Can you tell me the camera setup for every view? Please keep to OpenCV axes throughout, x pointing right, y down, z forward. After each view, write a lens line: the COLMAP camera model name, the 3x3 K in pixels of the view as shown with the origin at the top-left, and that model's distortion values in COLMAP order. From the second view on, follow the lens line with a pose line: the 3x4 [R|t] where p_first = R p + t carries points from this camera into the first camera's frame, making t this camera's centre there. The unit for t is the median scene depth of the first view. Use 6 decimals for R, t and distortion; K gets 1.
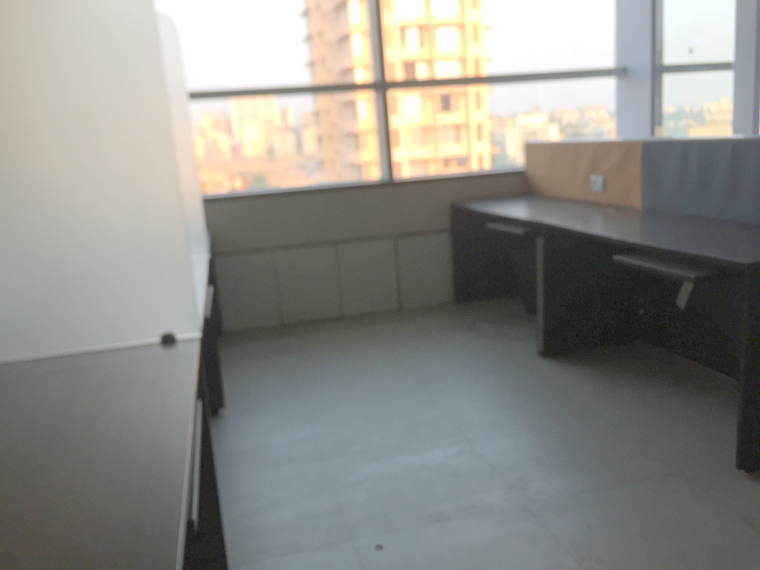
lens RADIAL K [[656.7, 0, 380.0], [0, 656.7, 285.0], [0, 0, 1]] dist [0.003566, -0.001706]
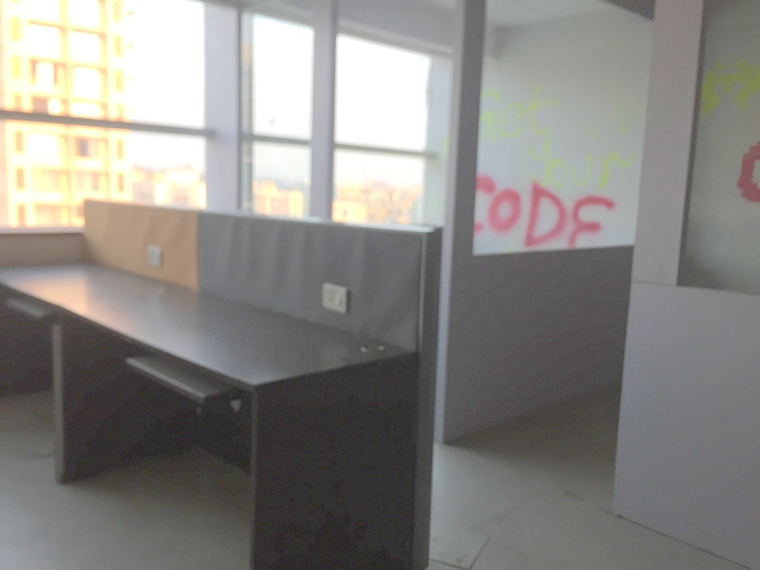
lens RADIAL K [[654.9, 0, 380.0], [0, 654.9, 285.0], [0, 0, 1]] dist [0.000597, -0.140678]
pose [[0.868161, 0.044423, 0.494290, 0.129141], [-0.001366, 0.996196, -0.087131, -0.034997], [-0.496280, 0.074969, 0.864919, 0.109769]]
